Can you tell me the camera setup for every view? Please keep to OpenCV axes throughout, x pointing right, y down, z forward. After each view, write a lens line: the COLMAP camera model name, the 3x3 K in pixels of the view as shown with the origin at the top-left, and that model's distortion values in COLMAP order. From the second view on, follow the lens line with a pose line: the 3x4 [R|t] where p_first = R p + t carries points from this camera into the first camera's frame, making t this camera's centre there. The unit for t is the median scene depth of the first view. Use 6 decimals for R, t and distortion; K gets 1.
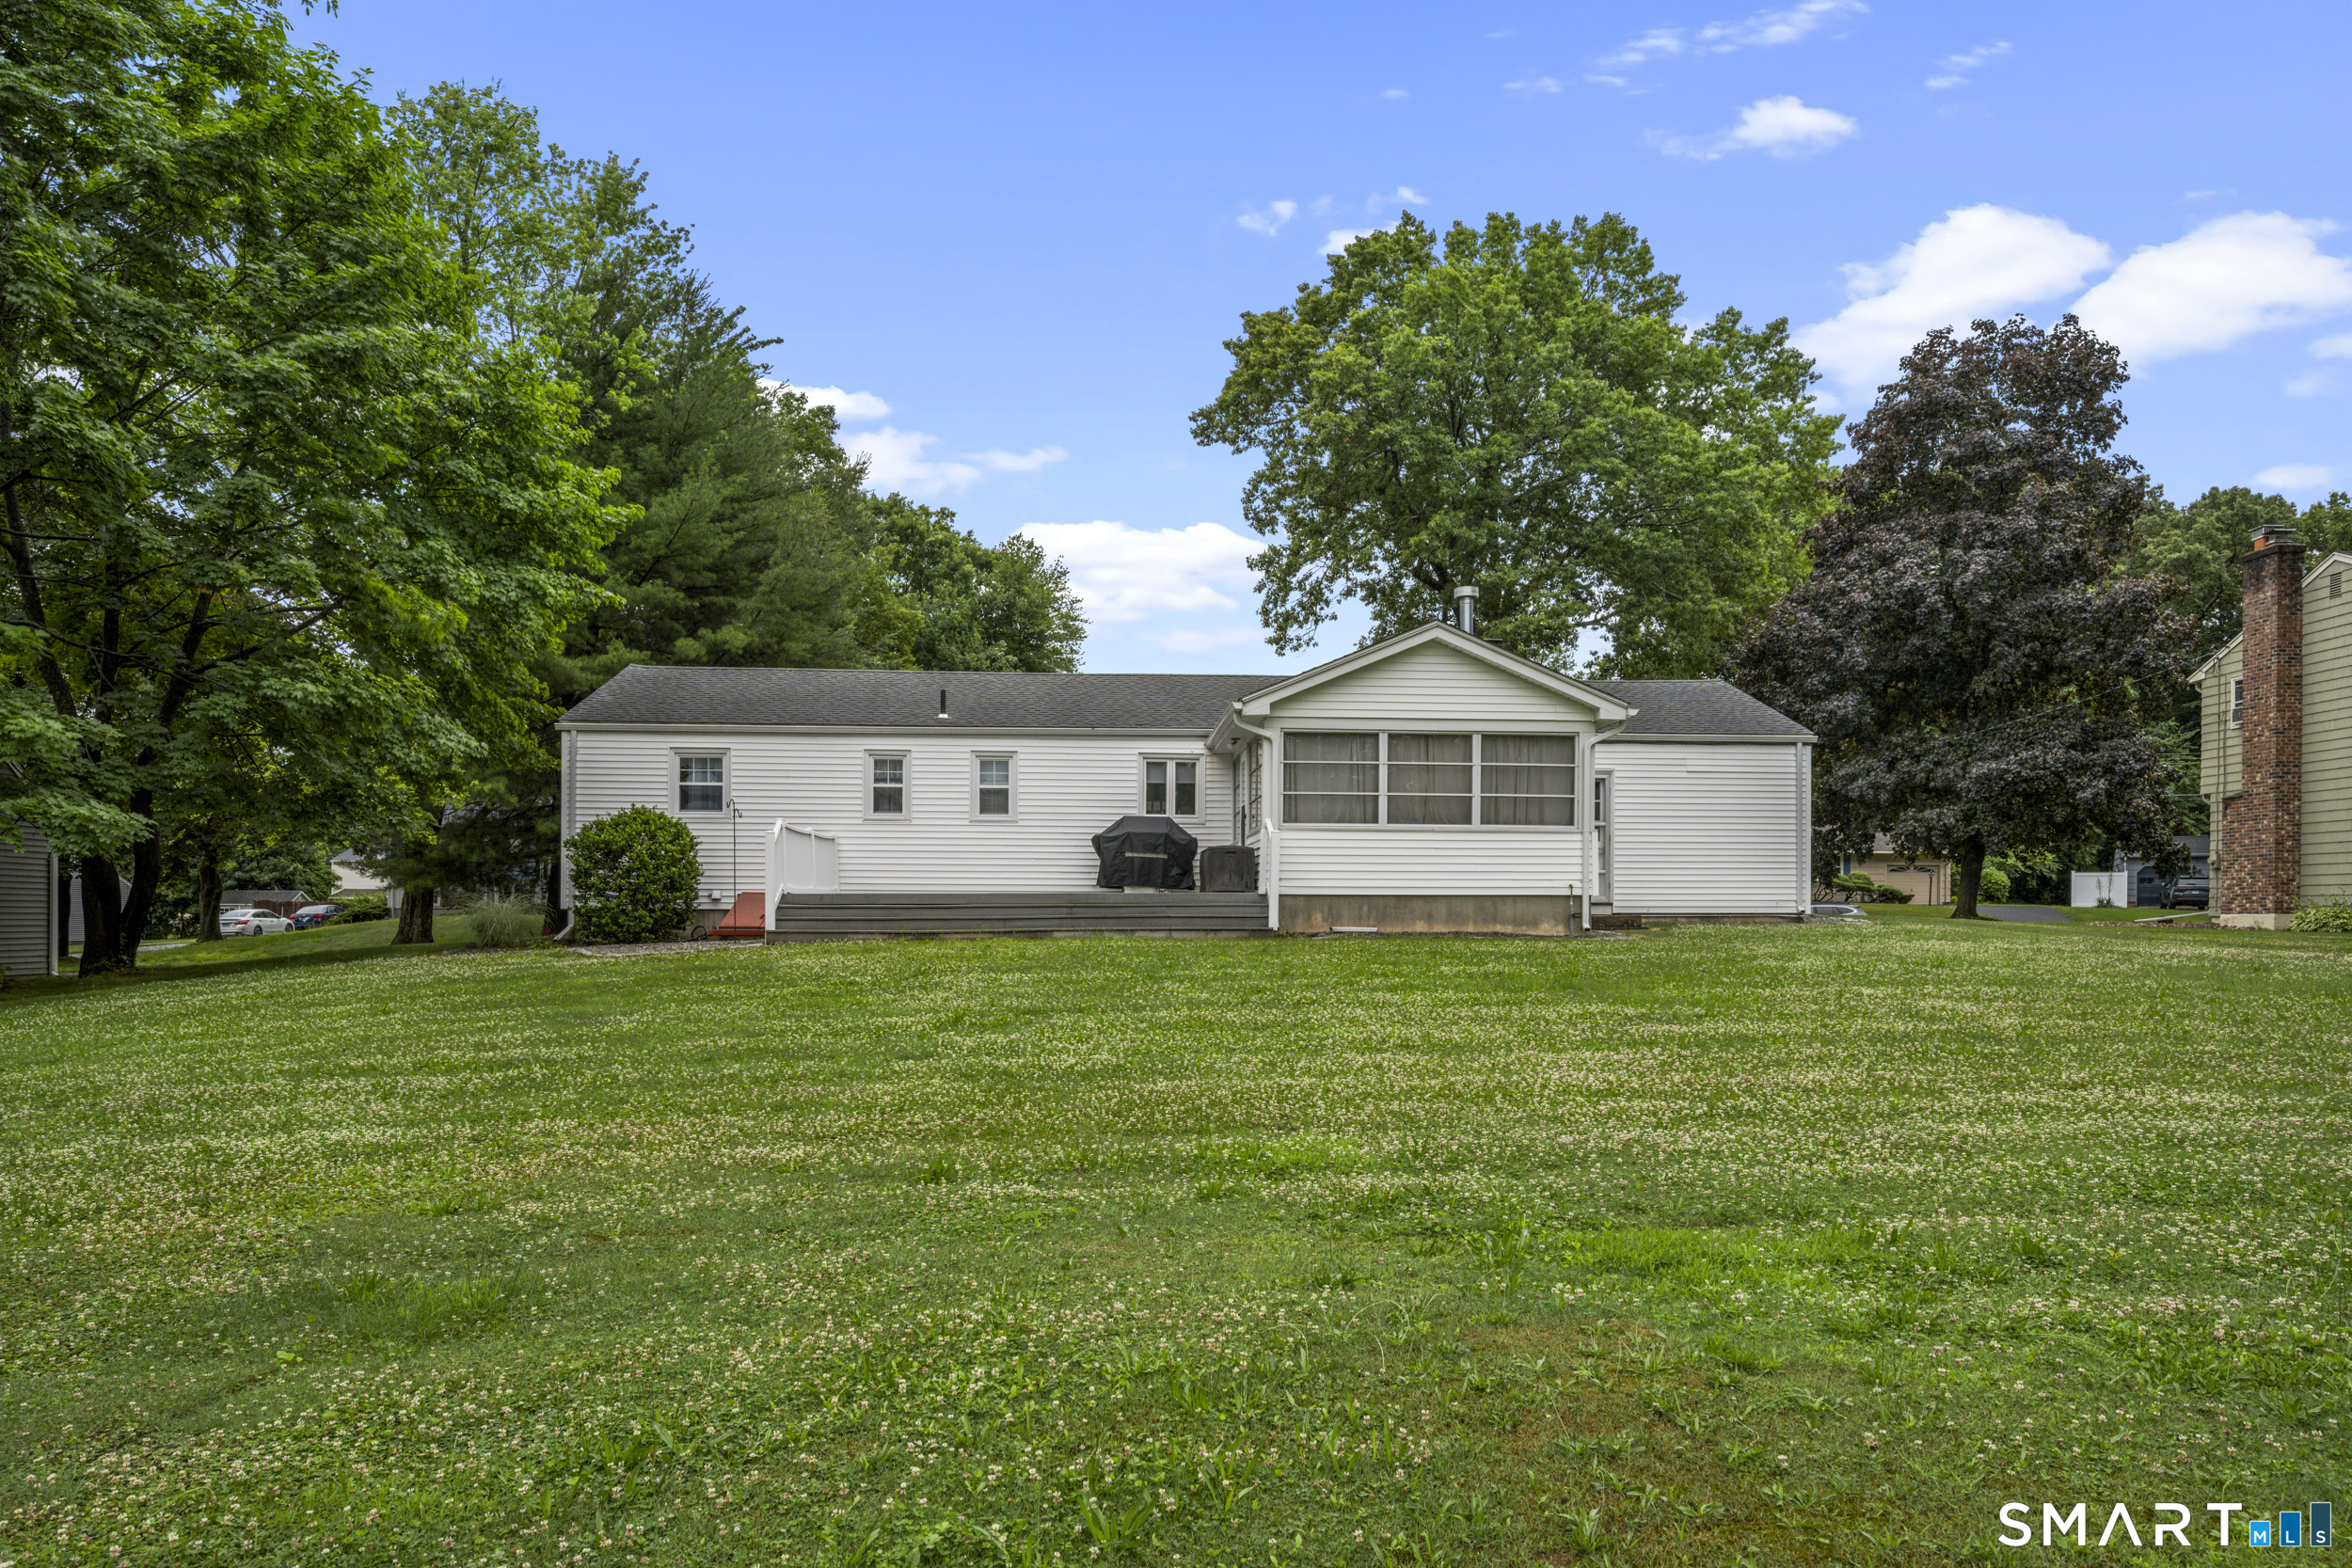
lens RADIAL K [[1507.0, 0, 1176.4], [0, 1507.0, 941.2], [0, 0, 1]] dist [-0.002081, -0.000830]
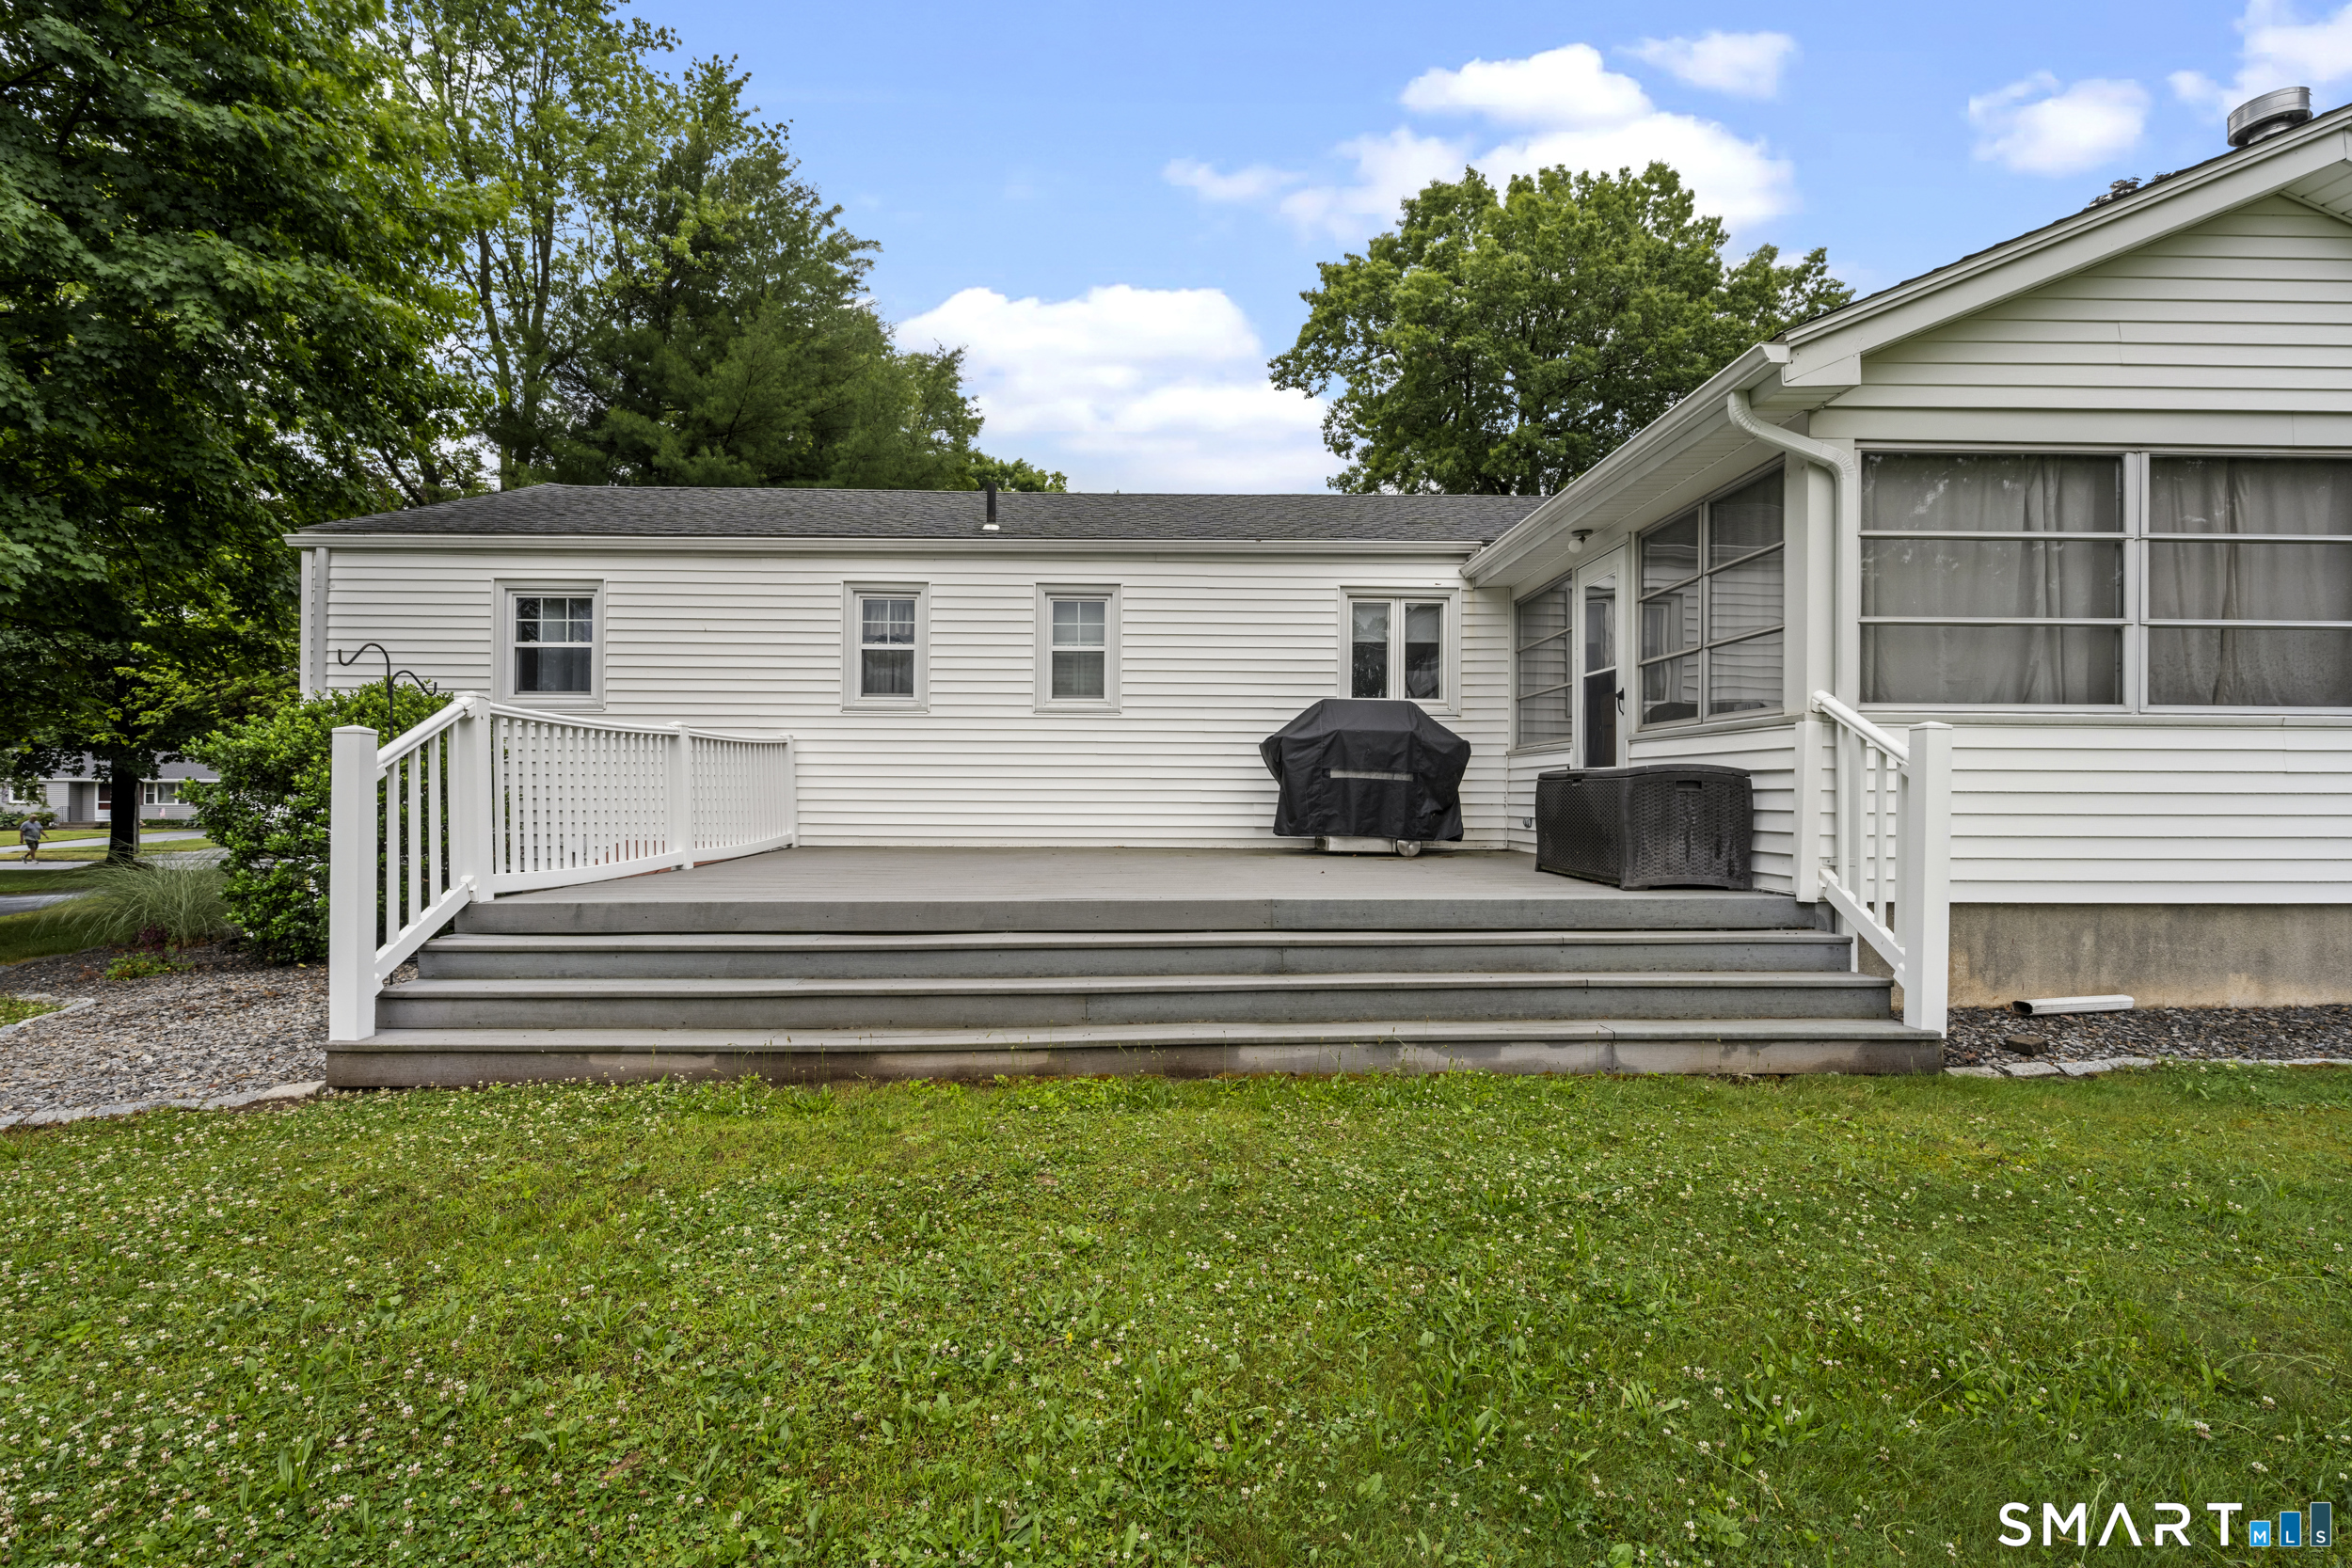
lens RADIAL K [[1087.4, 0, 1176.0], [0, 1087.4, 784.0], [0, 0, 1]] dist [0.051575, -0.000040]
pose [[0.998781, -0.000098, -0.049351, -0.065041], [-0.001041, 0.999734, -0.023045, -0.043610], [0.049340, 0.023068, 0.998516, 0.599887]]
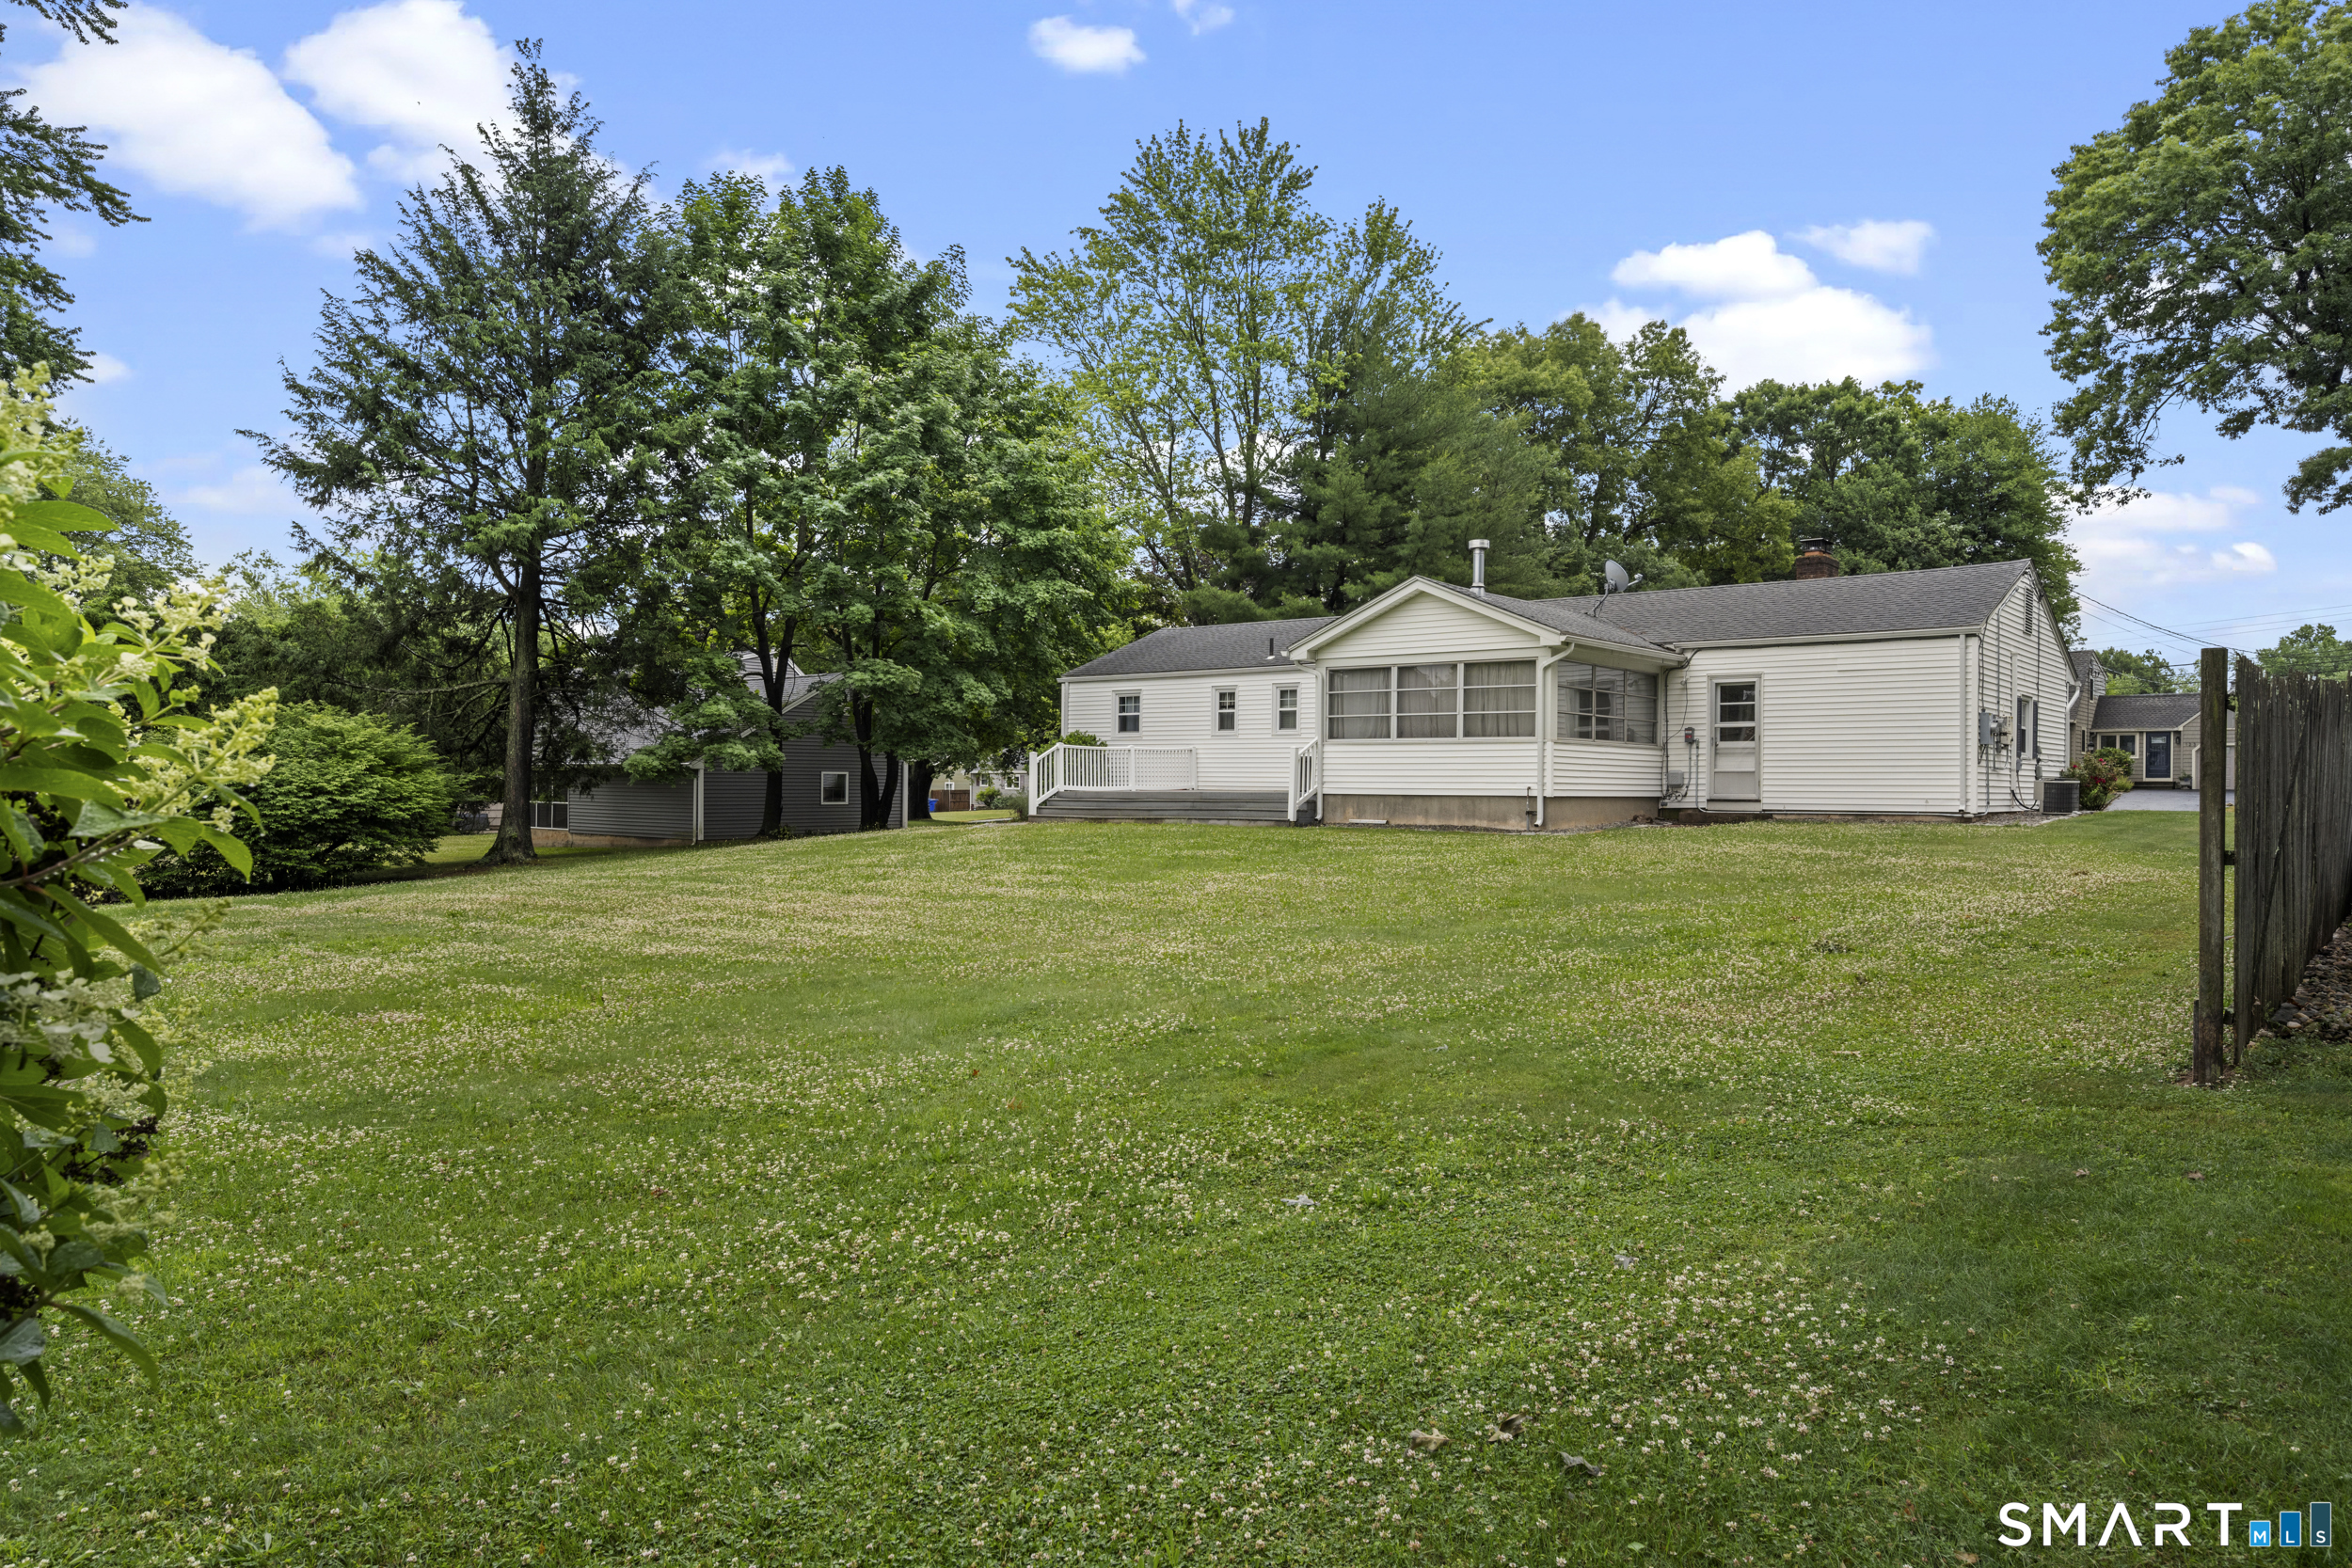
lens RADIAL K [[1454.8, 0, 1176.0], [0, 1454.8, 784.0], [0, 0, 1]] dist [-0.004686, -0.001901]
pose [[0.723342, 0.003158, -0.690483, 0.708100], [-0.018203, 0.999729, -0.014496, -0.015241], [0.690250, 0.023054, 0.723204, -0.008136]]
